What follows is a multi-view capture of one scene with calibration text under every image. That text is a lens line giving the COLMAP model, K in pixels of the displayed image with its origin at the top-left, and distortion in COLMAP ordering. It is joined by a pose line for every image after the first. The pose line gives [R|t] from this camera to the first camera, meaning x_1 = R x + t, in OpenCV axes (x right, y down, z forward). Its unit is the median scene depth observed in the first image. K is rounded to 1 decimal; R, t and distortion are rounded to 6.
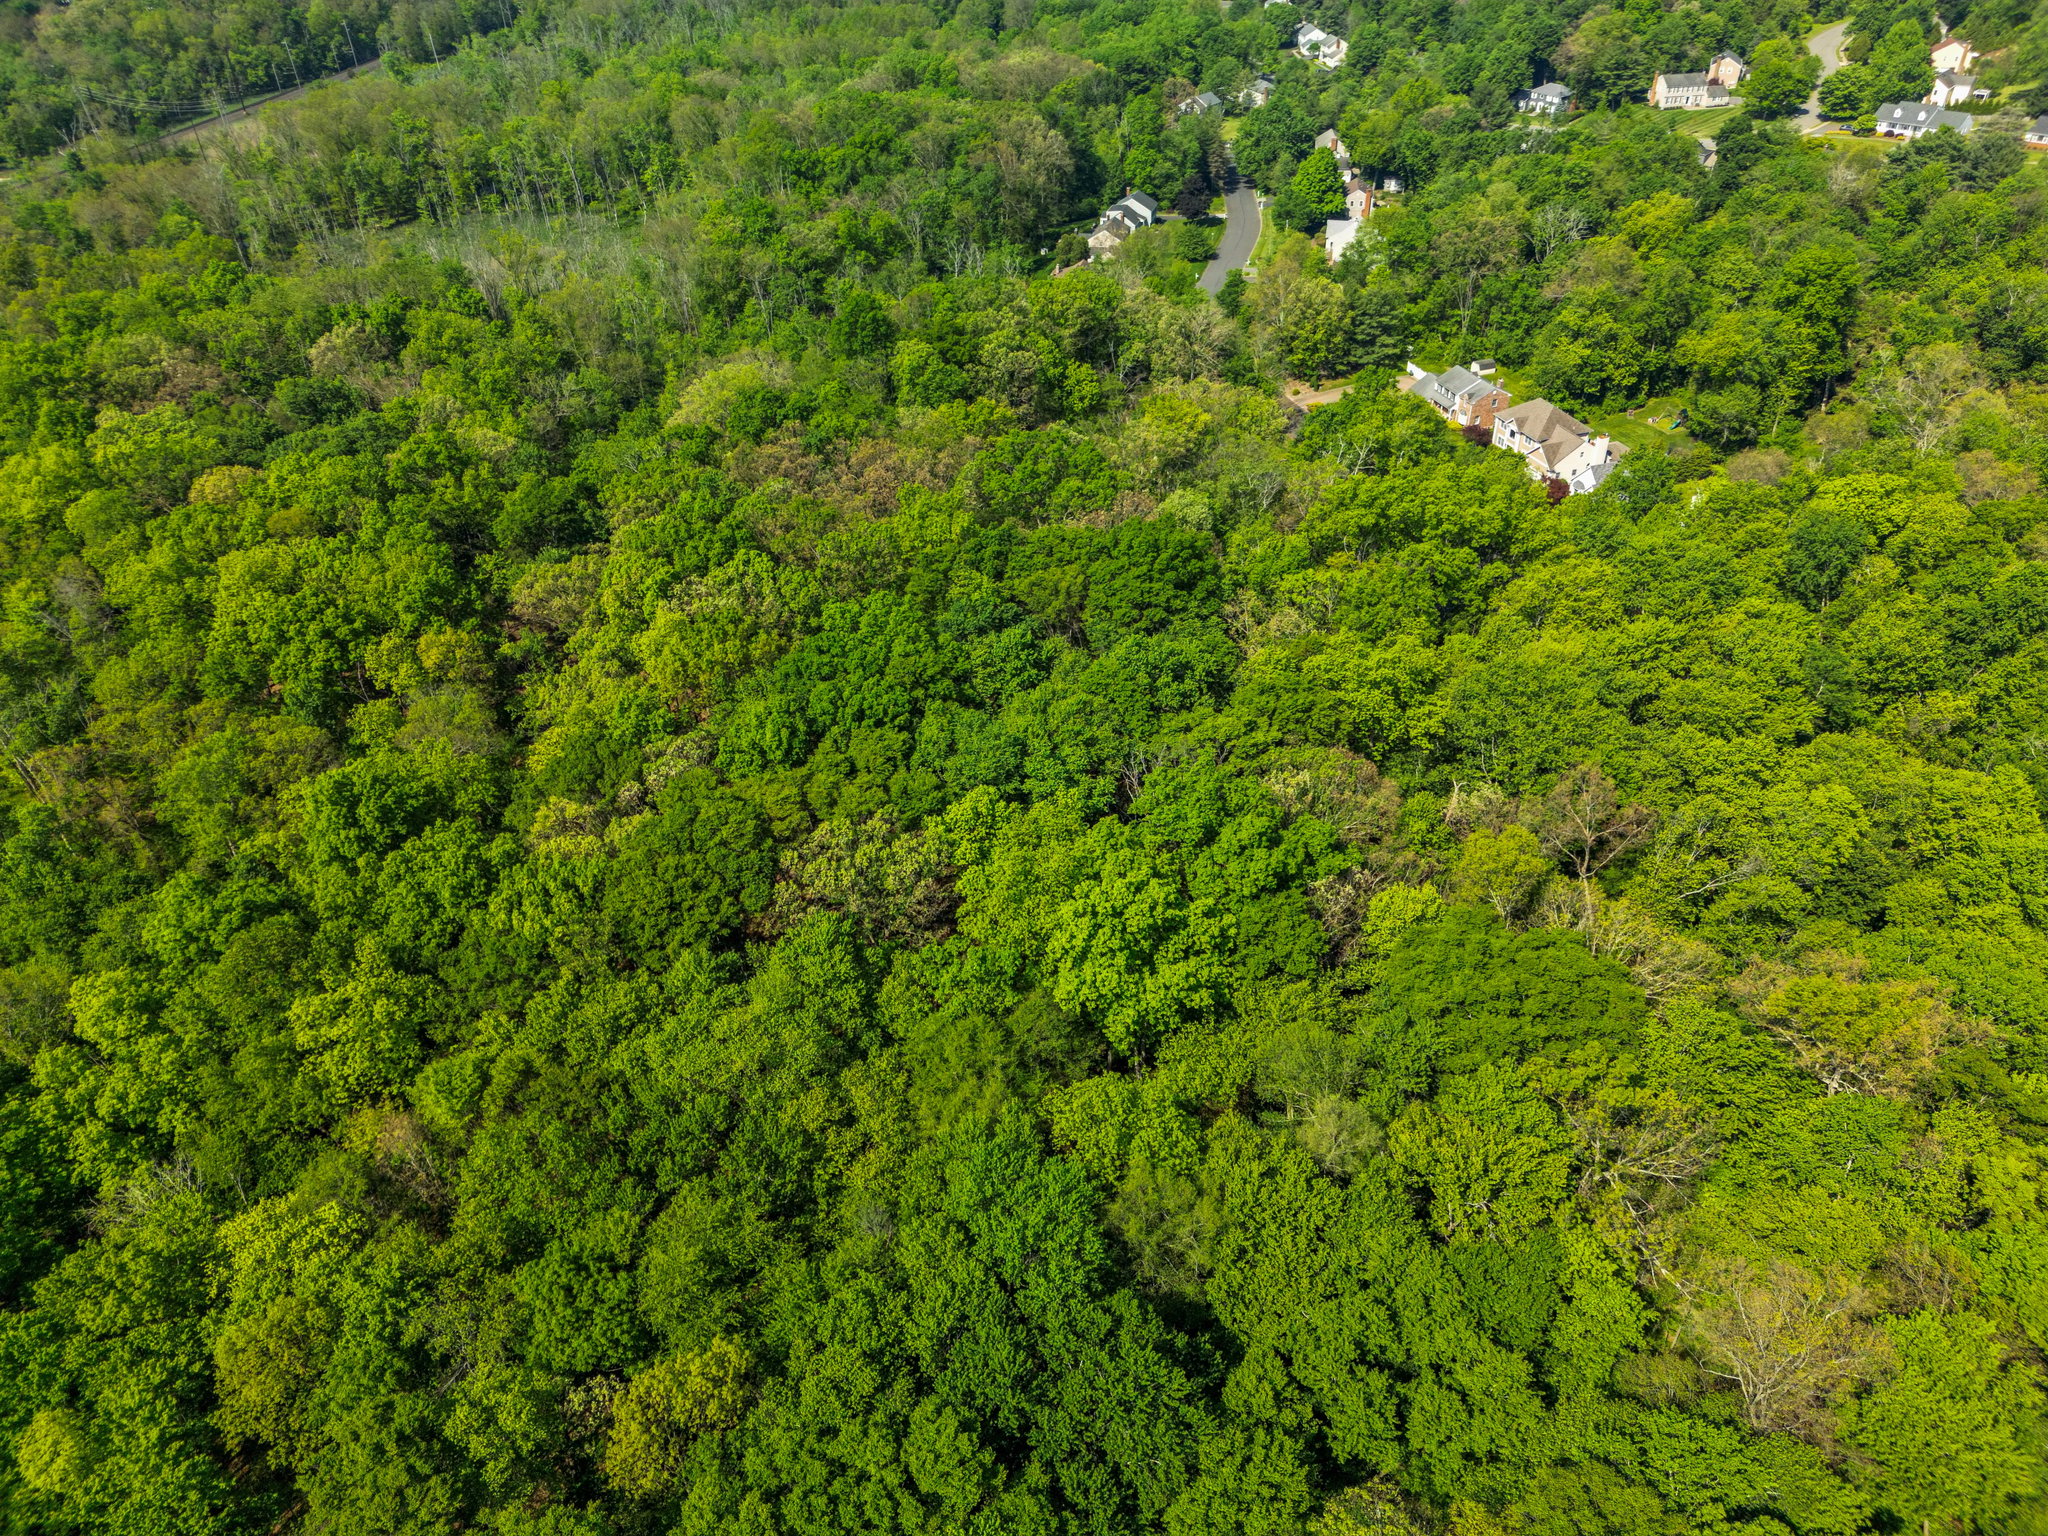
lens RADIAL K [[1436.7, 0, 1024.0], [0, 1436.7, 768.0], [0, 0, 1]] dist [0.058529, -0.052530]
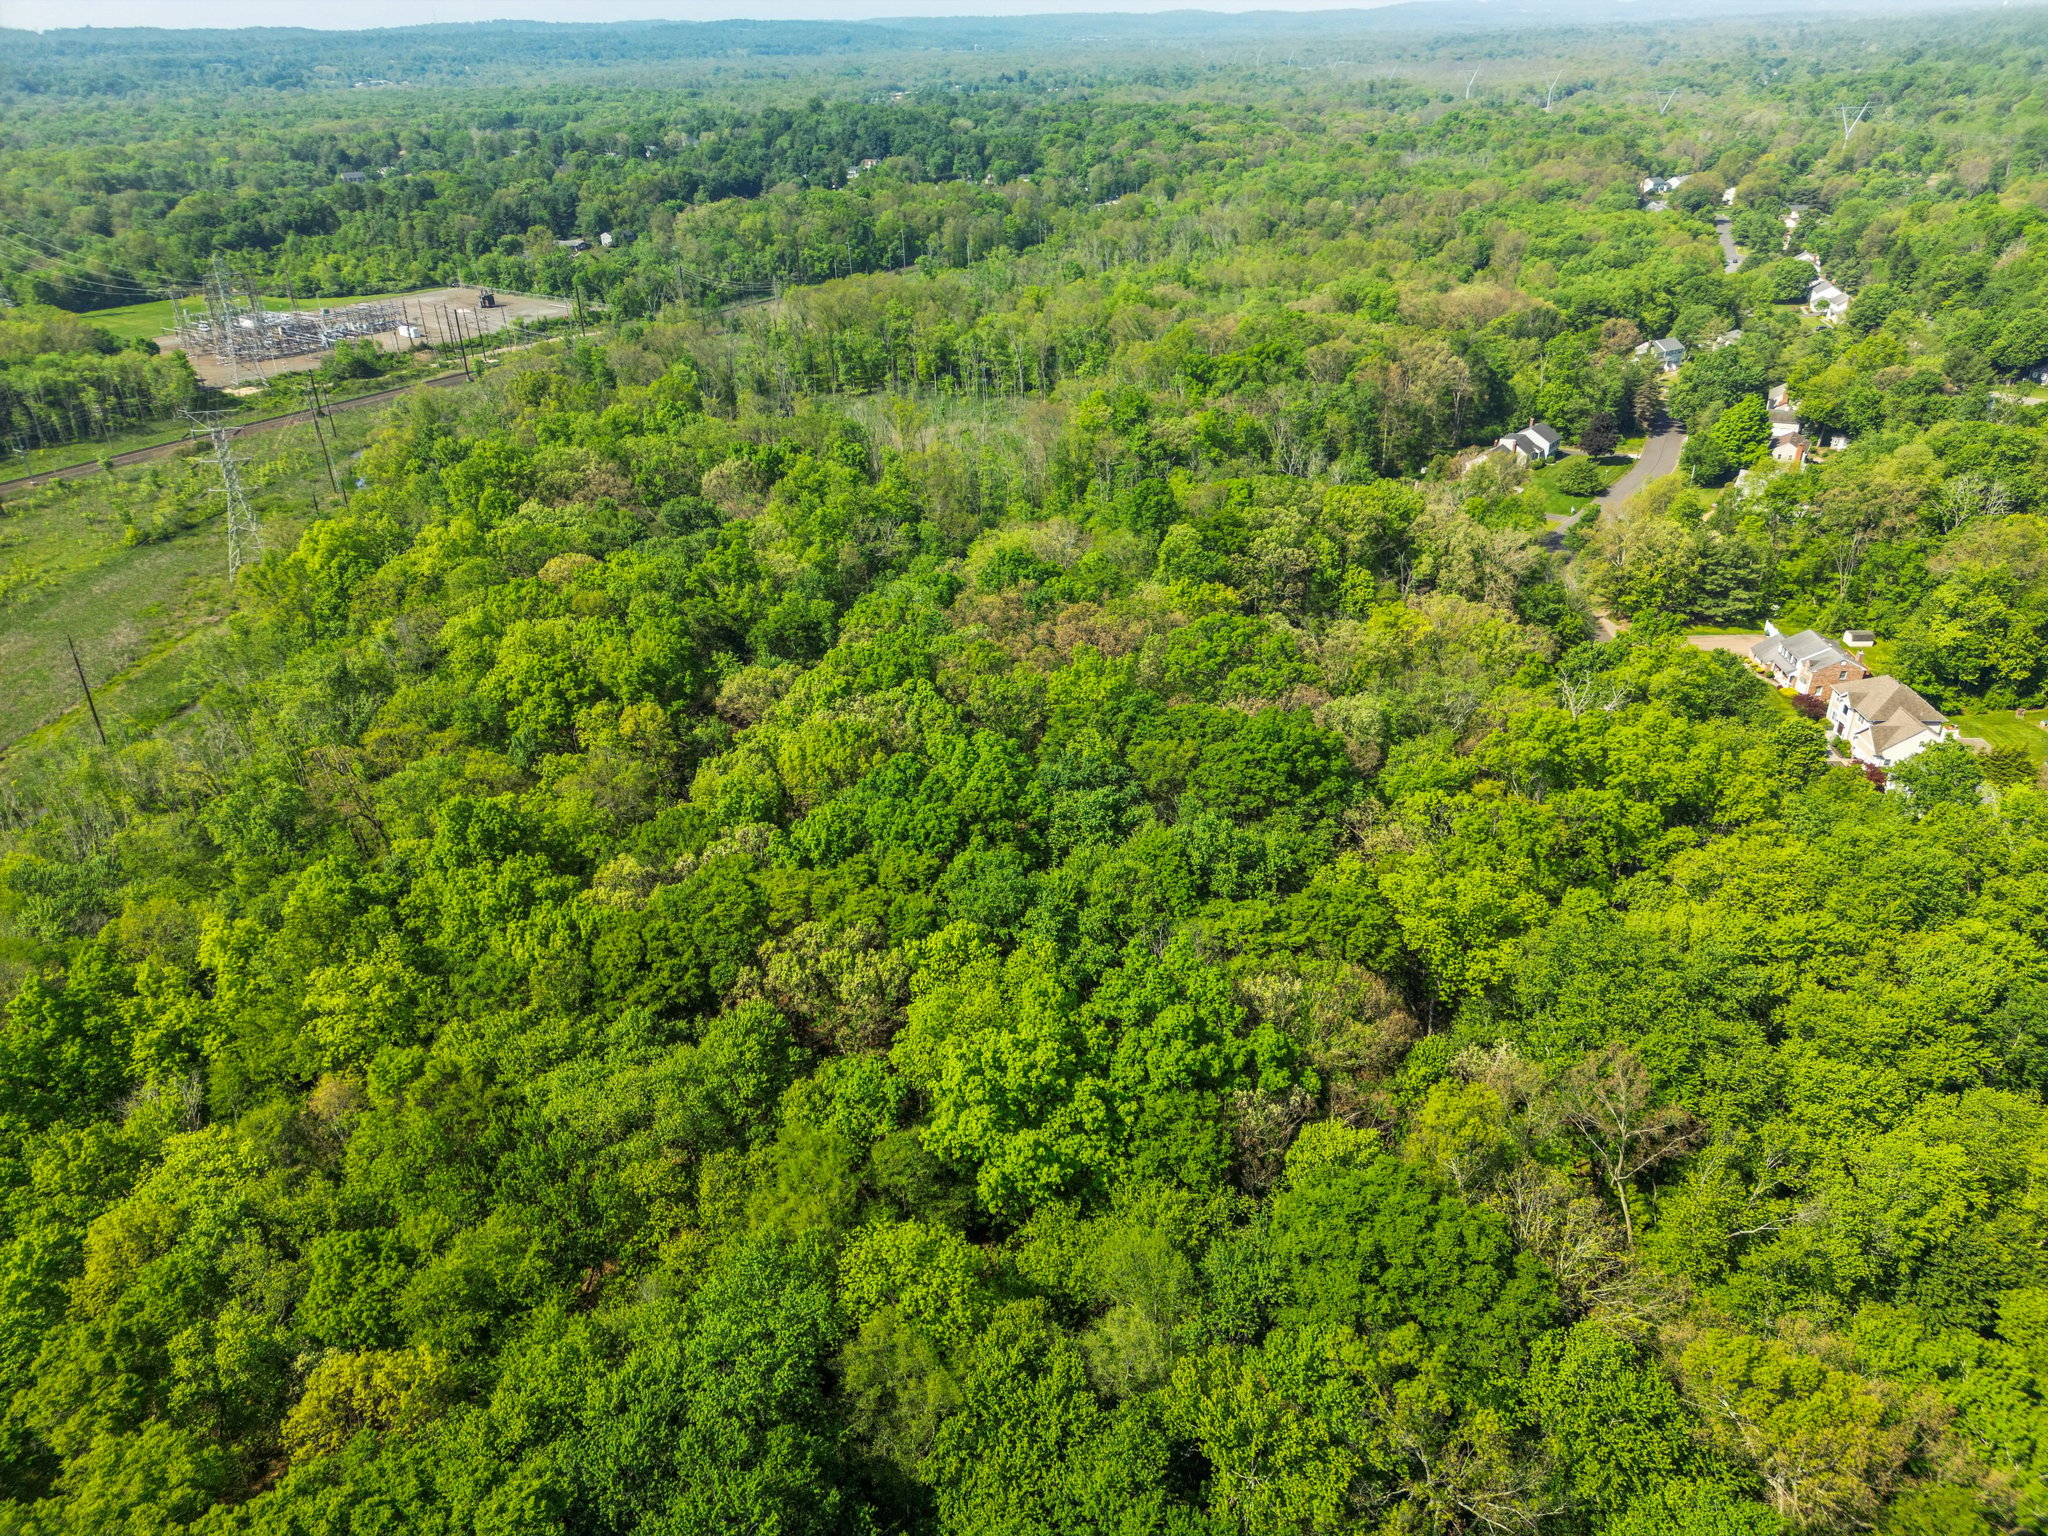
lens RADIAL K [[1436.7, 0, 1024.0], [0, 1436.7, 768.0], [0, 0, 1]] dist [0.058529, -0.052530]
pose [[0.930771, 0.173769, -0.321668, 0.164493], [-0.215875, 0.971292, -0.099948, 0.000118], [0.295066, 0.162469, 0.941562, 0.025075]]
